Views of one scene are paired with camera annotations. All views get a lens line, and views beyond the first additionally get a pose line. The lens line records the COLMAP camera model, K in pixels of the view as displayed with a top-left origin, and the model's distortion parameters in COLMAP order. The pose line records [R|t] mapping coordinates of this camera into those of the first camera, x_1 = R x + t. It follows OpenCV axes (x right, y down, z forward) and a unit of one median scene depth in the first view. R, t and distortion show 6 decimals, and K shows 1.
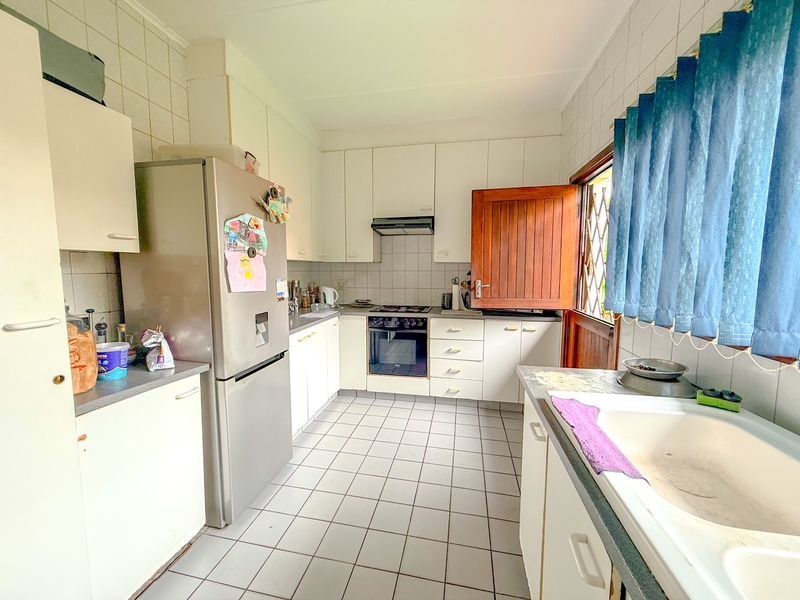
lens RADIAL K [[315.9, 0, 401.2], [0, 315.9, 298.4], [0, 0, 1]] dist [-0.001819, 0.000262]
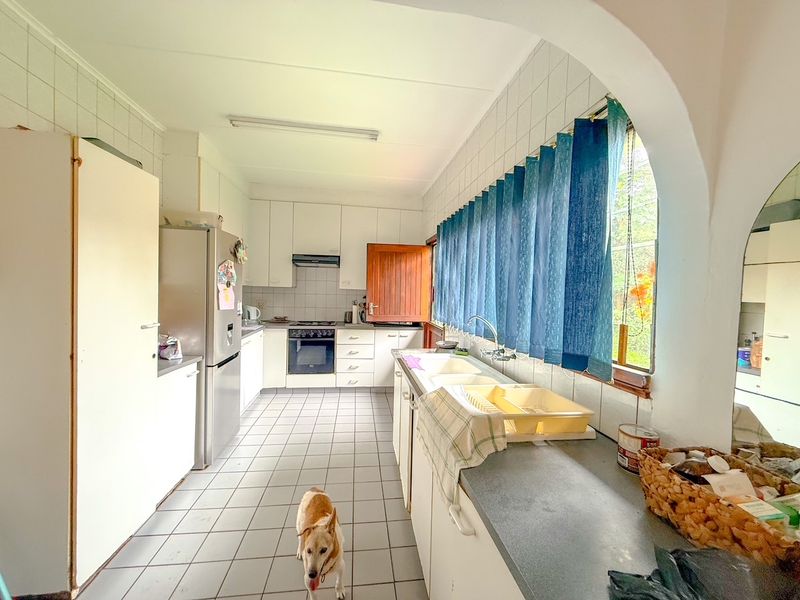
lens RADIAL K [[315.9, 0, 400.0], [0, 315.9, 299.7], [0, 0, 1]] dist [-0.001819, 0.000262]
pose [[0.944023, 0.014455, 0.329562, -0.122392], [0.004129, 0.998443, -0.055621, 0.012491], [-0.329853, 0.053868, 0.942494, -0.467048]]
